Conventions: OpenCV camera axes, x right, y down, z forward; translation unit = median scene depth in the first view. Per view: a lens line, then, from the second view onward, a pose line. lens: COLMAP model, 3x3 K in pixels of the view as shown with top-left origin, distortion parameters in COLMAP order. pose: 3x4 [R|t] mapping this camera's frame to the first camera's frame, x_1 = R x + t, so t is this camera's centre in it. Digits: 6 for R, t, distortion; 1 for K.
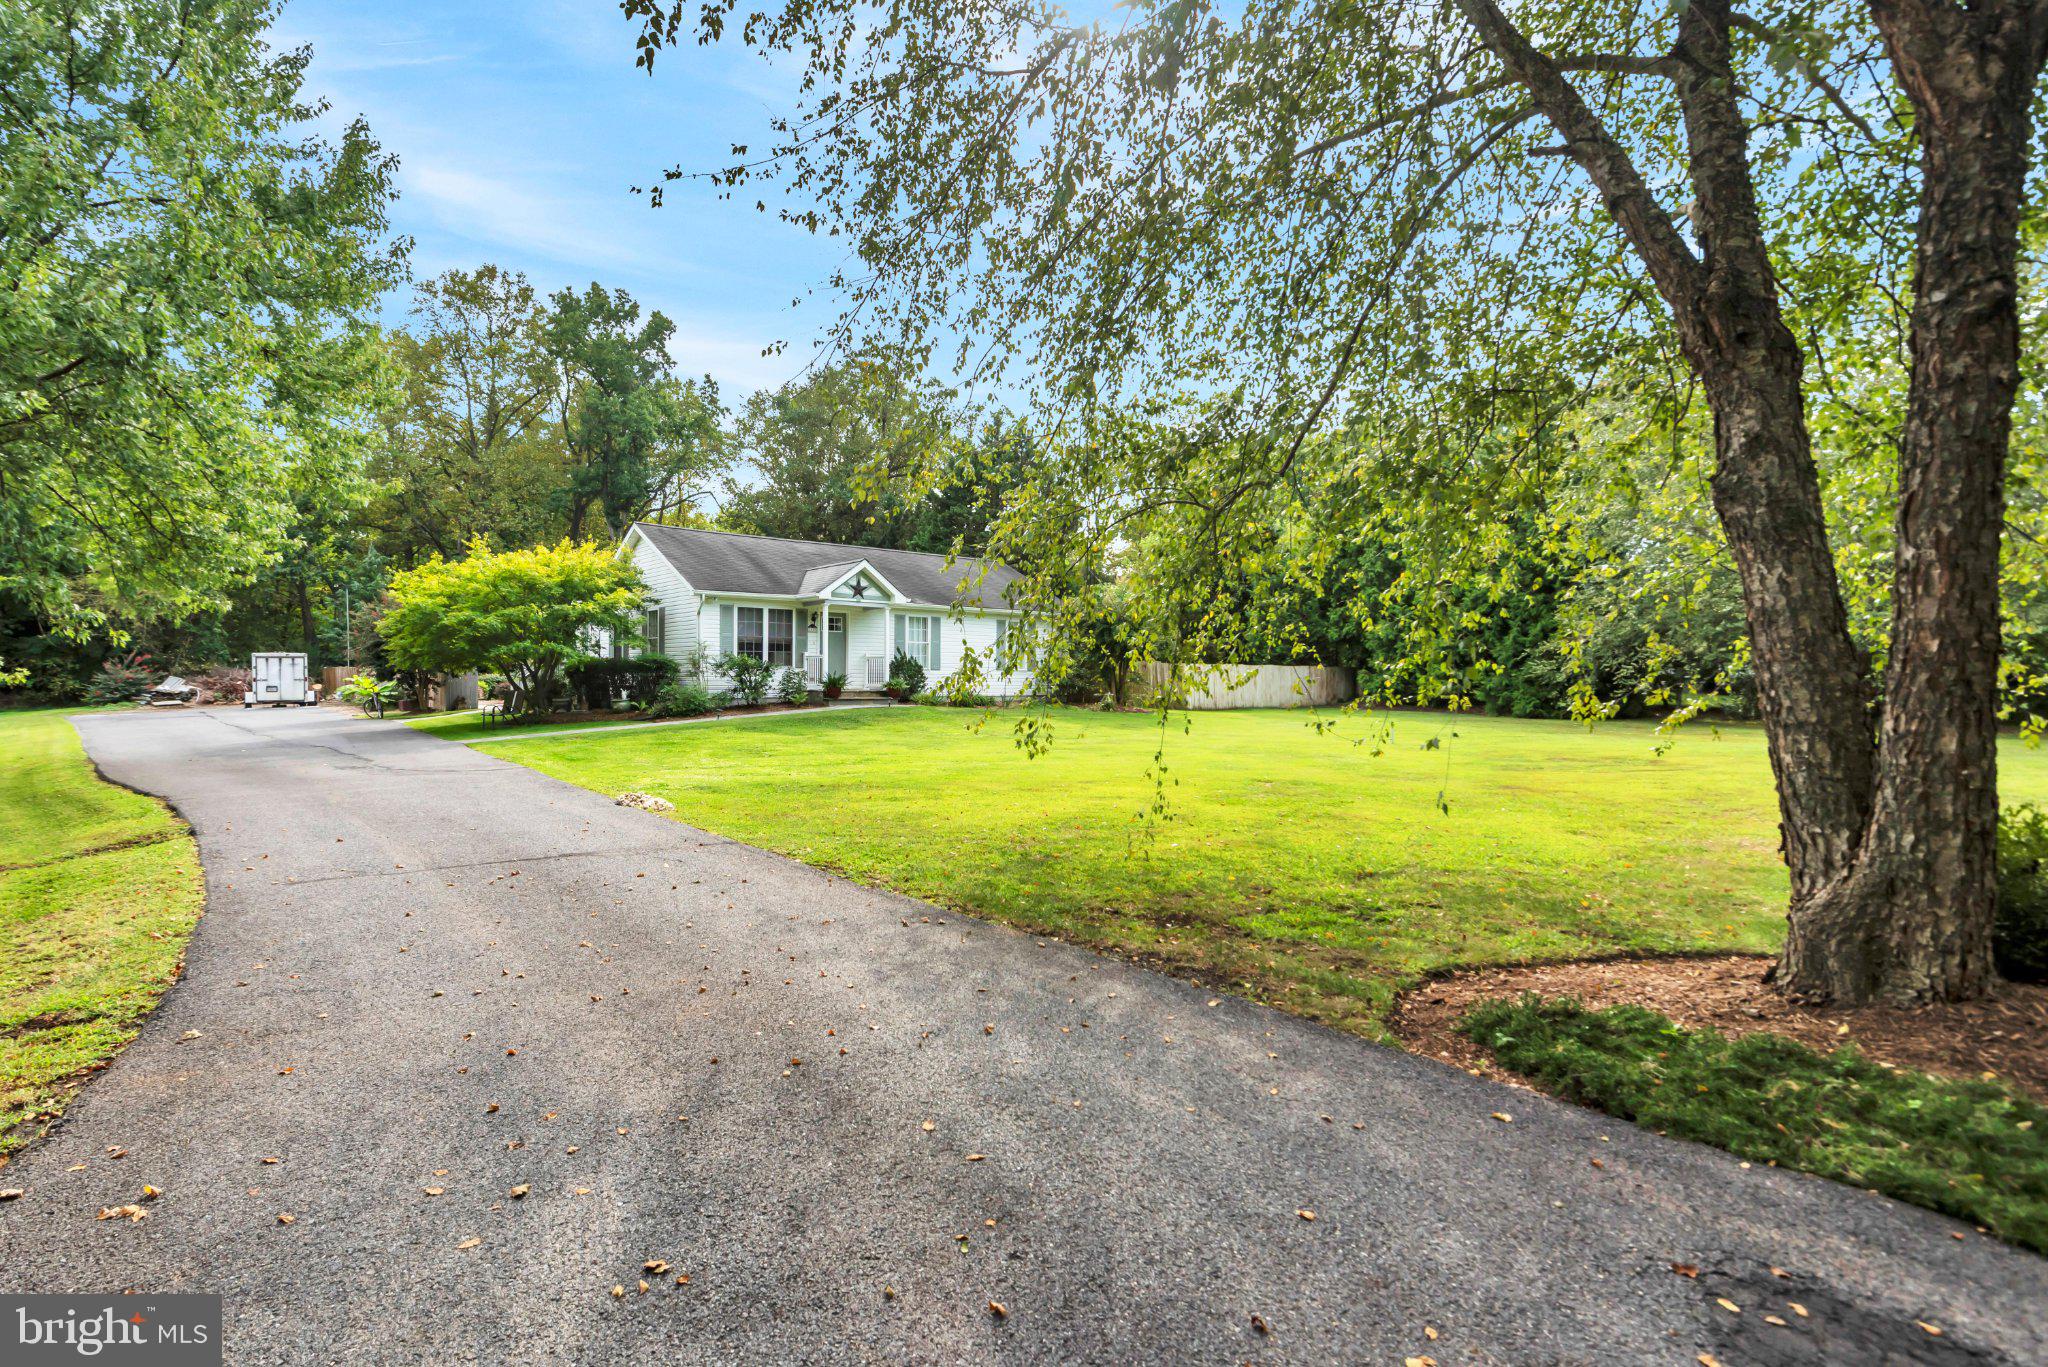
lens RADIAL K [[1065.7, 0, 1022.4], [0, 1065.7, 681.6], [0, 0, 1]] dist [0.023612, 0.000033]
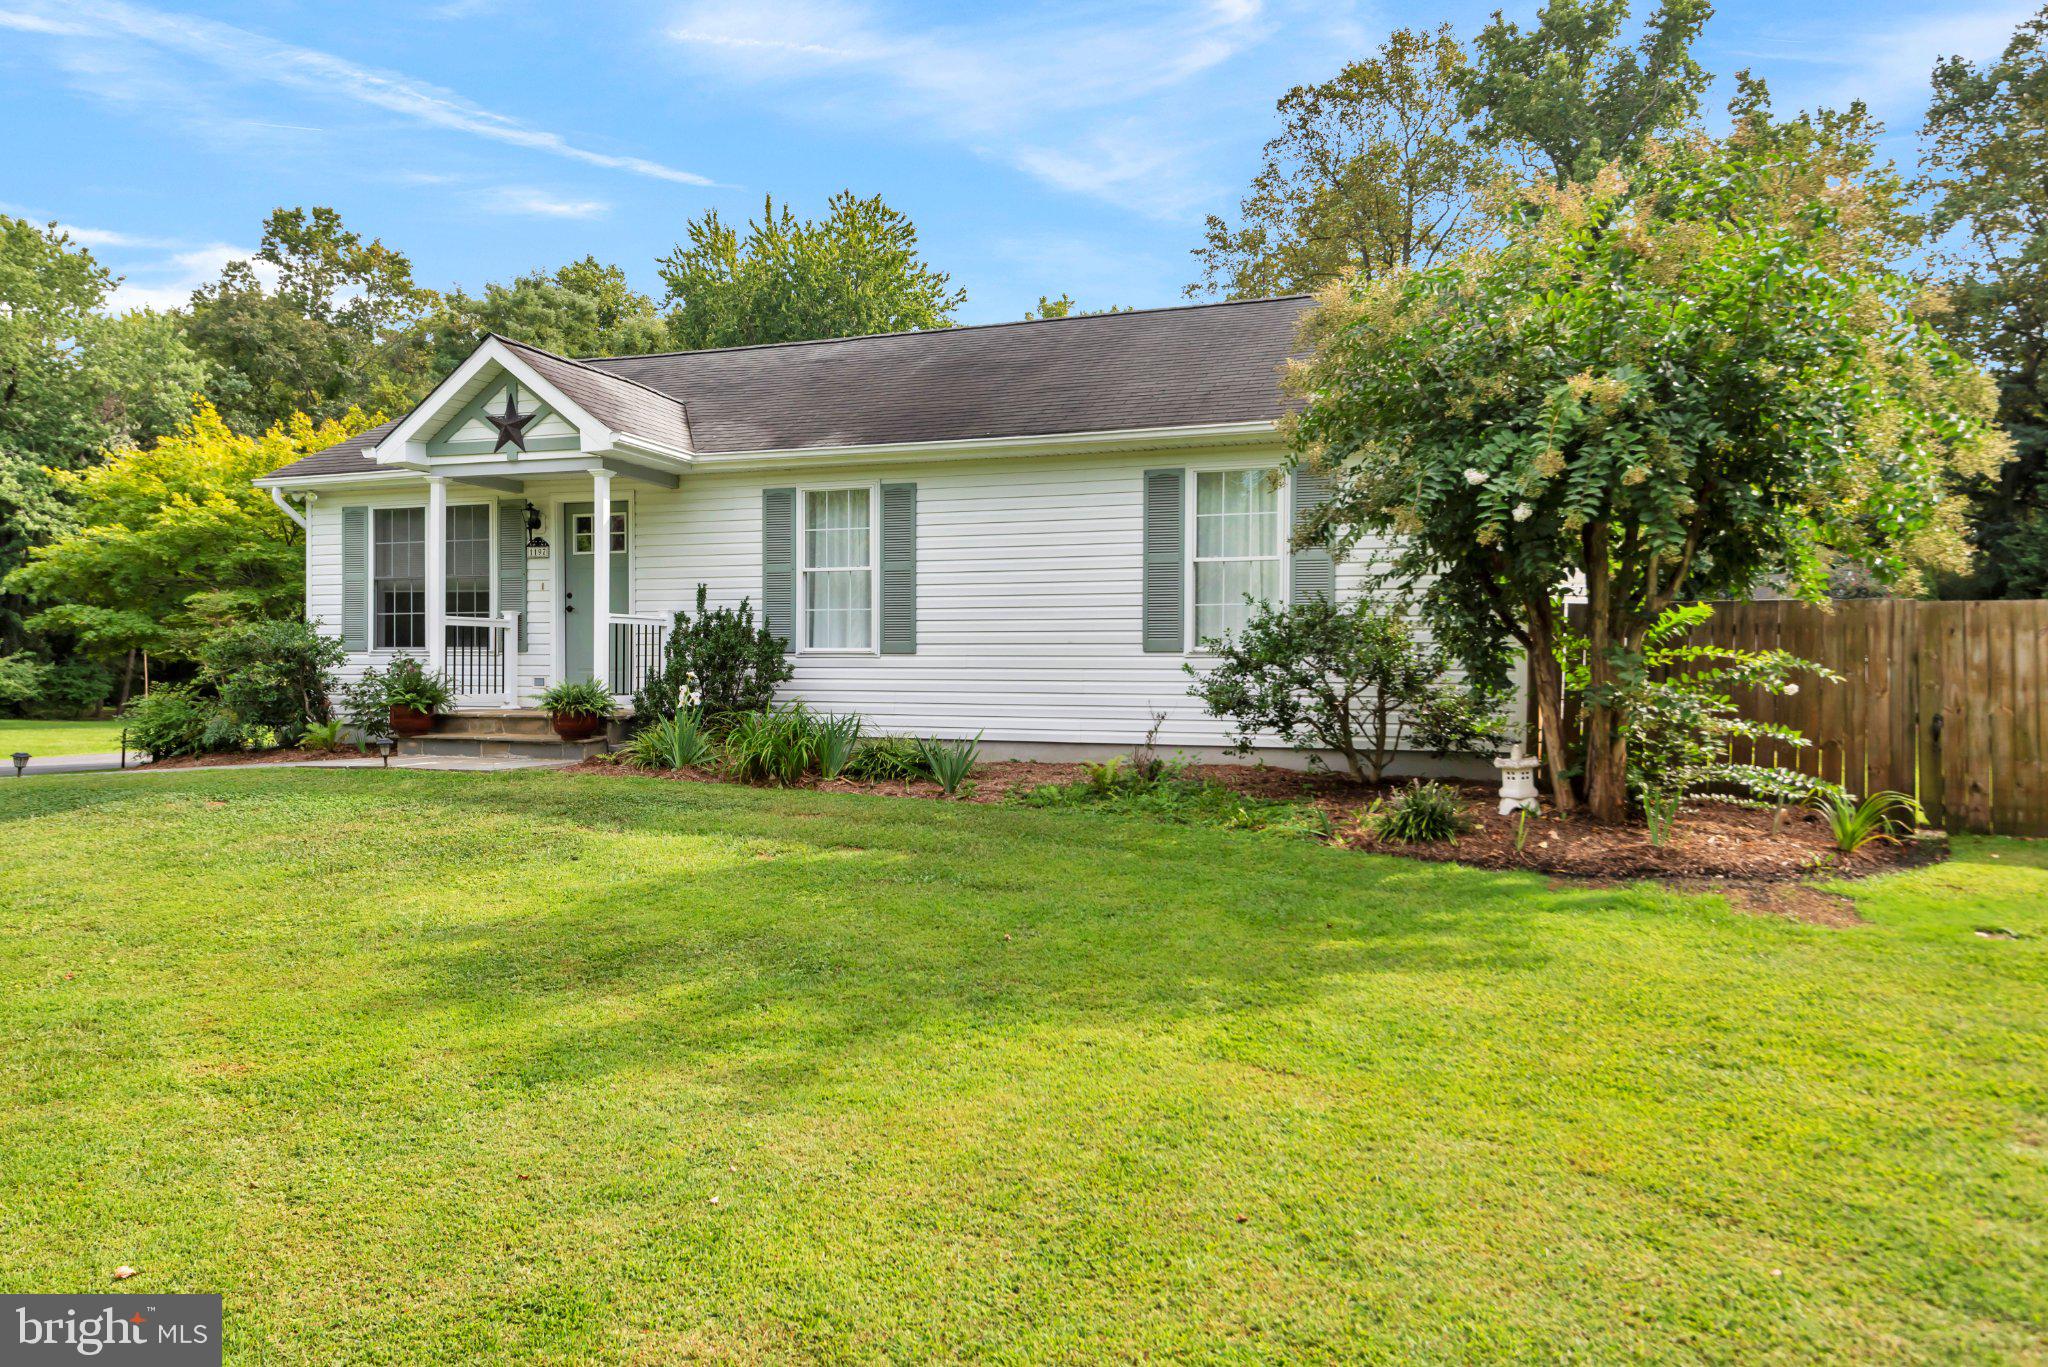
lens RADIAL K [[1407.1, 0, 953.3], [0, 1407.1, 674.8], [0, 0, 1]] dist [0.042194, -0.019513]
pose [[0.458859, 0.000982, -0.888509, 0.318229], [-0.006254, 0.999978, -0.002125, -0.004753], [0.888487, 0.006532, 0.458855, 0.901549]]
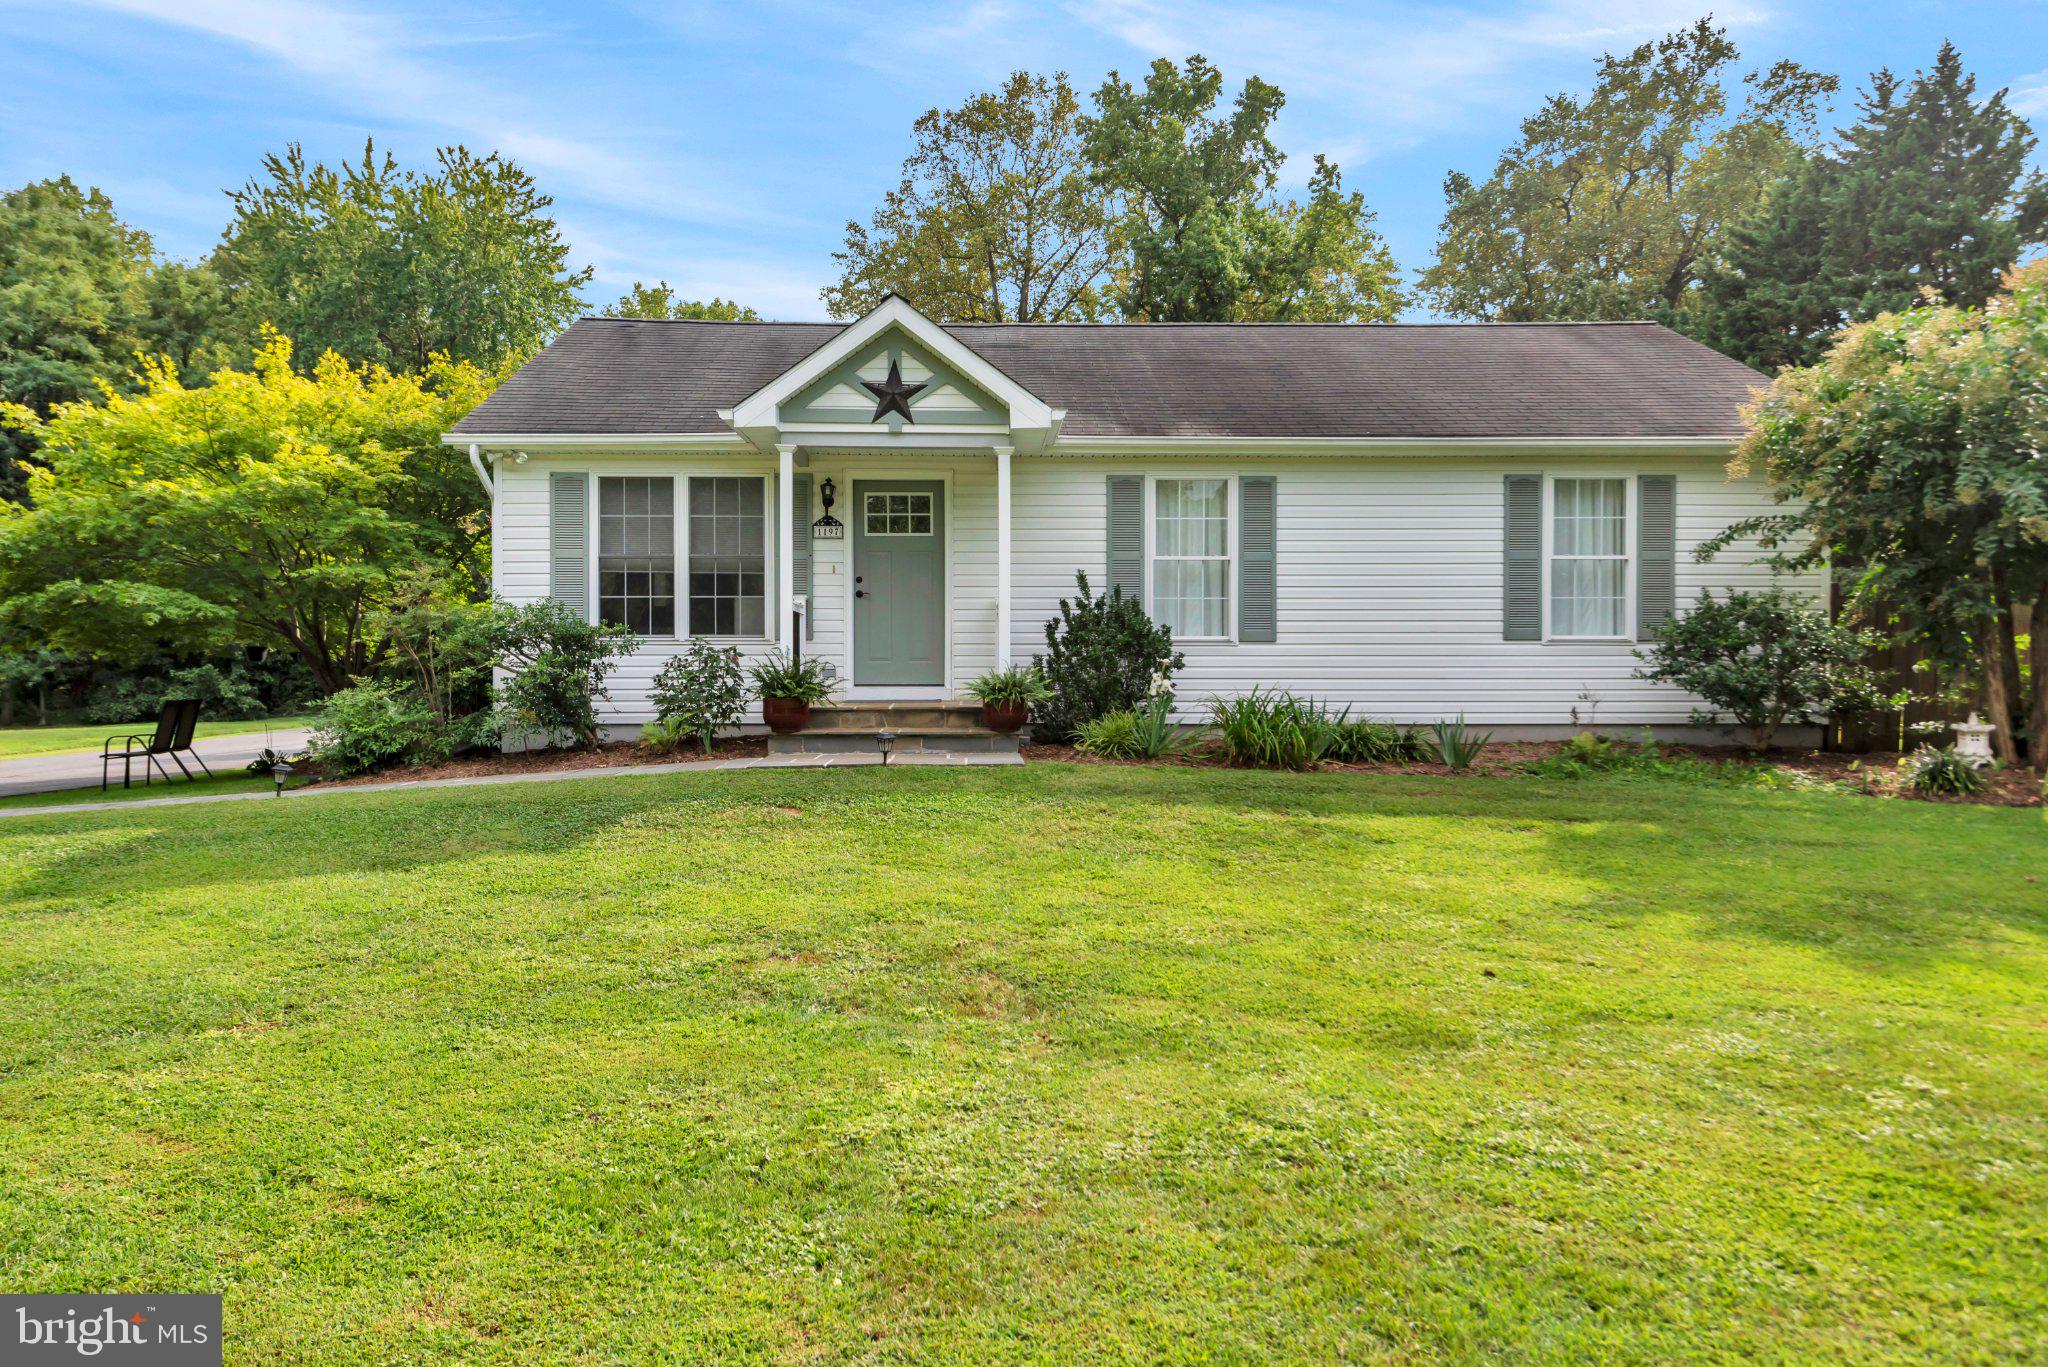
lens RADIAL K [[1407.1, 0, 957.7], [0, 1407.1, 668.5], [0, 0, 1]] dist [0.042194, -0.019513]
pose [[0.763975, -0.005656, -0.645222, 0.133094], [0.001100, 0.999972, -0.007463, -0.000295], [0.645245, 0.004991, 0.763959, 0.675818]]
